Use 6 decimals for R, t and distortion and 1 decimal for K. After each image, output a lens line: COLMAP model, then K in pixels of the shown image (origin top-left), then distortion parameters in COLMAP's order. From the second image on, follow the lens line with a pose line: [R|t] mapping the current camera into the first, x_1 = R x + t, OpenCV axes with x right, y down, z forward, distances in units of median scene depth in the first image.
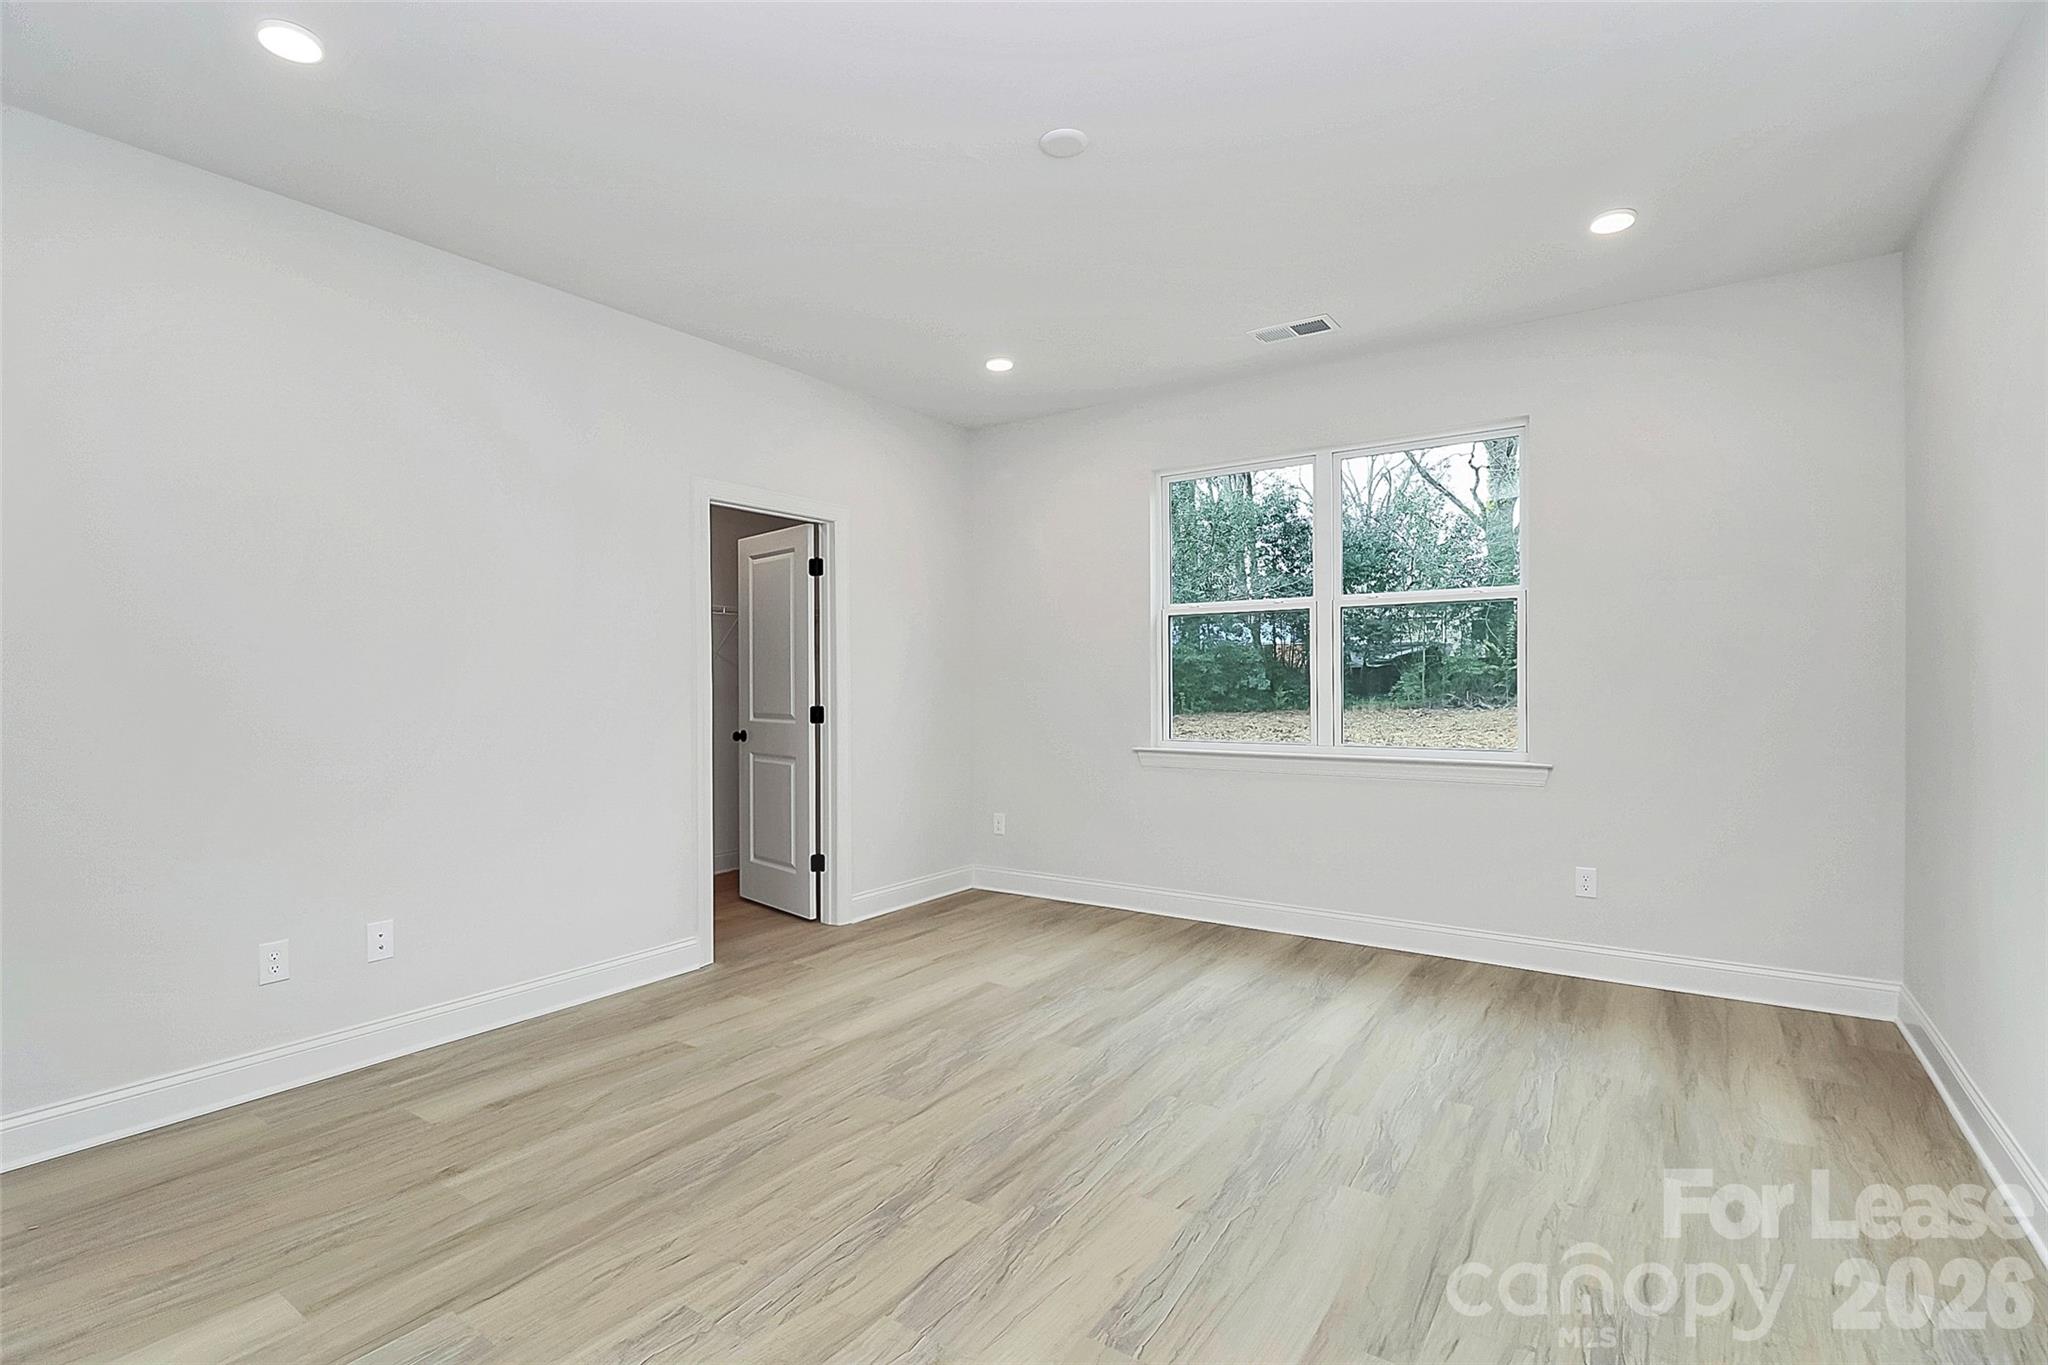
lens RADIAL K [[996.5, 0, 1029.0], [0, 996.5, 681.4], [0, 0, 1]] dist [-0.028262, -0.001032]
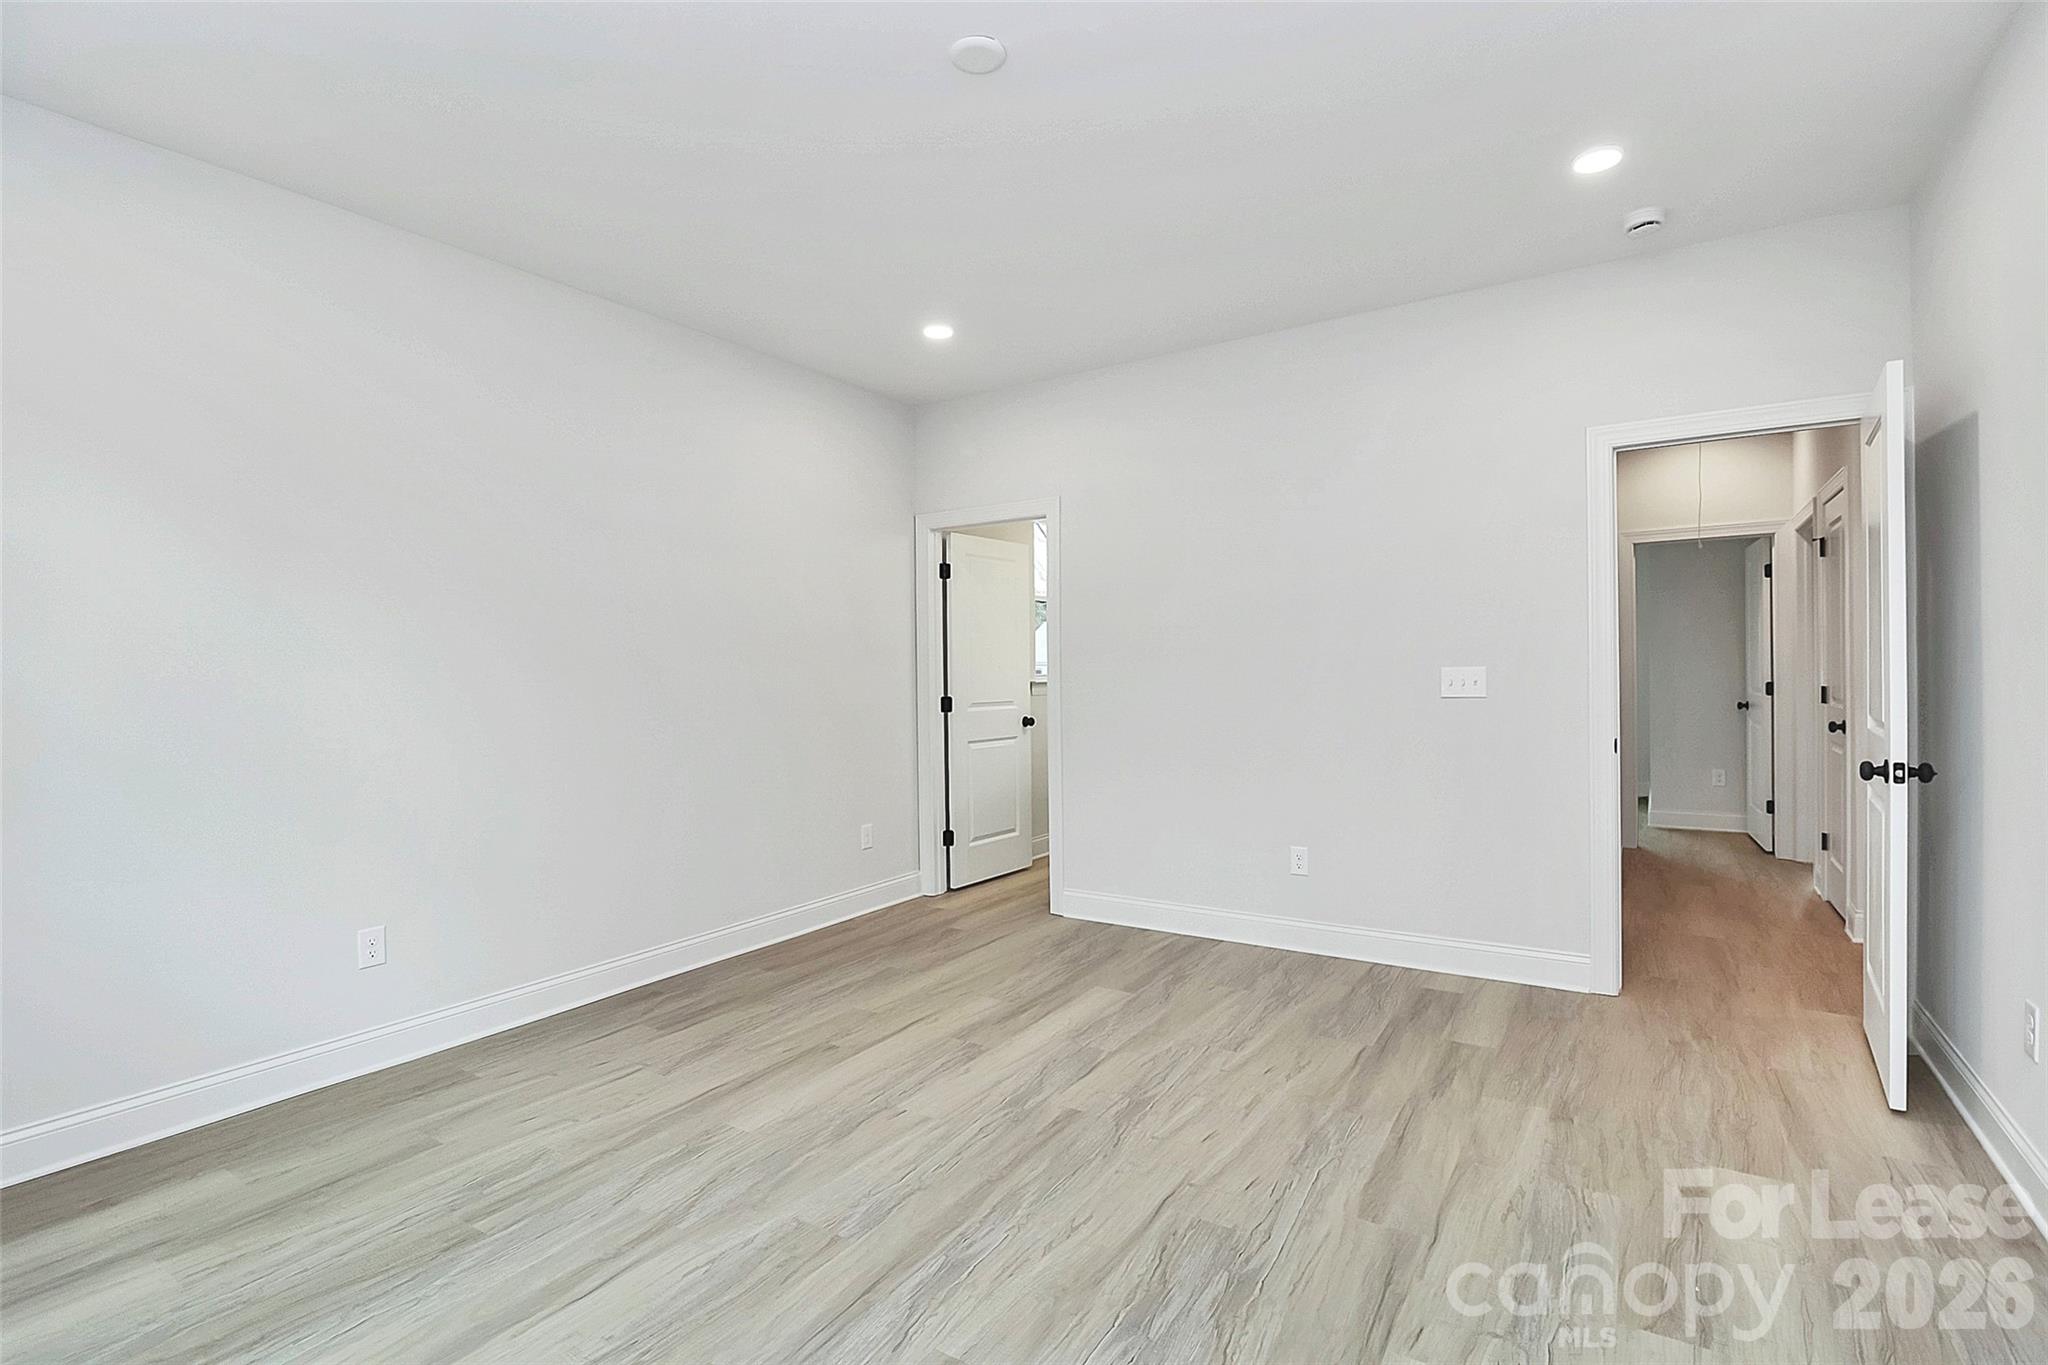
lens RADIAL K [[996.5, 0, 1029.0], [0, 996.5, 681.4], [0, 0, 1]] dist [-0.028262, -0.001032]
pose [[-0.999603, 0.018704, -0.021059, 0.013279], [0.018440, 0.999750, 0.012656, -0.007649], [0.021291, 0.012262, -0.999698, 1.999166]]
